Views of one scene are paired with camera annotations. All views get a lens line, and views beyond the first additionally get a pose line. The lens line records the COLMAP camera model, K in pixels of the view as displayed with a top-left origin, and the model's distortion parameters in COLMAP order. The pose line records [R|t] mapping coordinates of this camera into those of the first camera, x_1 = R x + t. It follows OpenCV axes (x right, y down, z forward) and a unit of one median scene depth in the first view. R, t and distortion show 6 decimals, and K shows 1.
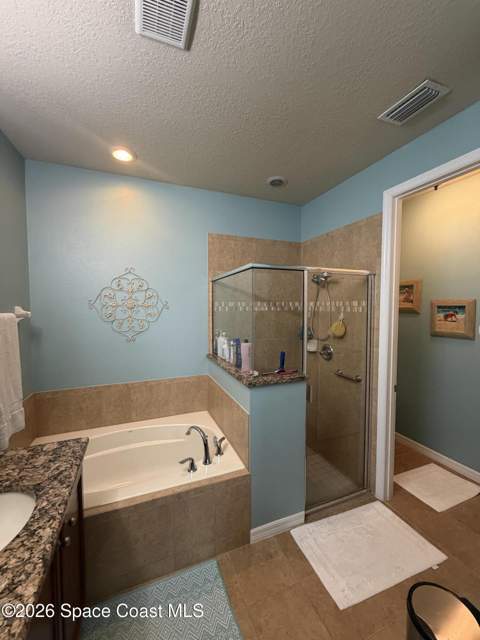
lens RADIAL K [[254.7, 0, 240.1], [0, 254.7, 318.0], [0, 0, 1]] dist [0.000547, -0.000161]
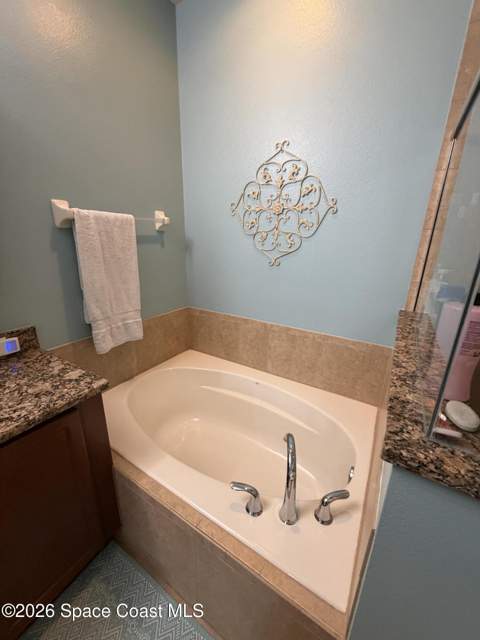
lens RADIAL K [[254.7, 0, 240.1], [0, 254.7, 318.0], [0, 0, 1]] dist [0.000547, -0.000161]
pose [[0.590011, 0.257574, -0.765207, 0.078954], [-0.055975, 0.958517, 0.279484, 0.040480], [0.805452, -0.122066, 0.579954, 0.526596]]
